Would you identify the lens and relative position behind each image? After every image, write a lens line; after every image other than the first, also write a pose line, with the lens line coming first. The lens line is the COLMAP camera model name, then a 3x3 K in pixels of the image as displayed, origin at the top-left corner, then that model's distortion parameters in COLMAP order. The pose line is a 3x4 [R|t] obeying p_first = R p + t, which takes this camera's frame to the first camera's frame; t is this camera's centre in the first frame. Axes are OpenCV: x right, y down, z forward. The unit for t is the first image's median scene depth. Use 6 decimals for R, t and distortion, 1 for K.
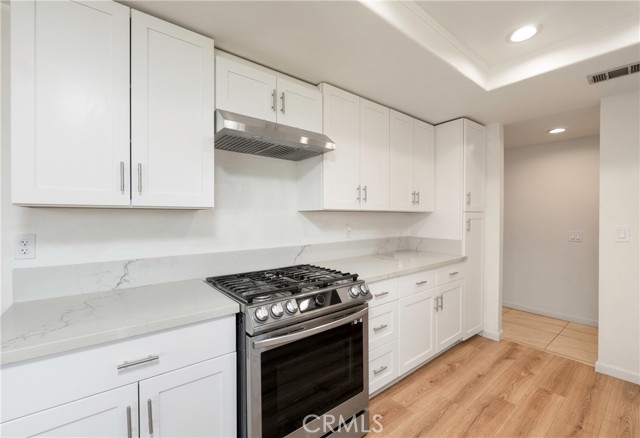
lens RADIAL K [[266.3, 0, 314.0], [0, 266.3, 222.7], [0, 0, 1]] dist [-0.007524, -0.000831]
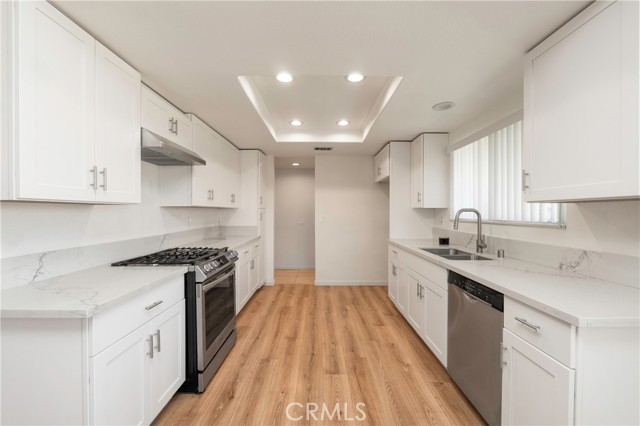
lens RADIAL K [[266.3, 0, 321.4], [0, 266.3, 213.3], [0, 0, 1]] dist [0.000054, -0.000303]
pose [[0.604575, 0.002198, 0.796545, -0.621513], [0.000816, 0.999994, -0.003379, -0.005836], [-0.796548, 0.002692, 0.604570, -0.345996]]
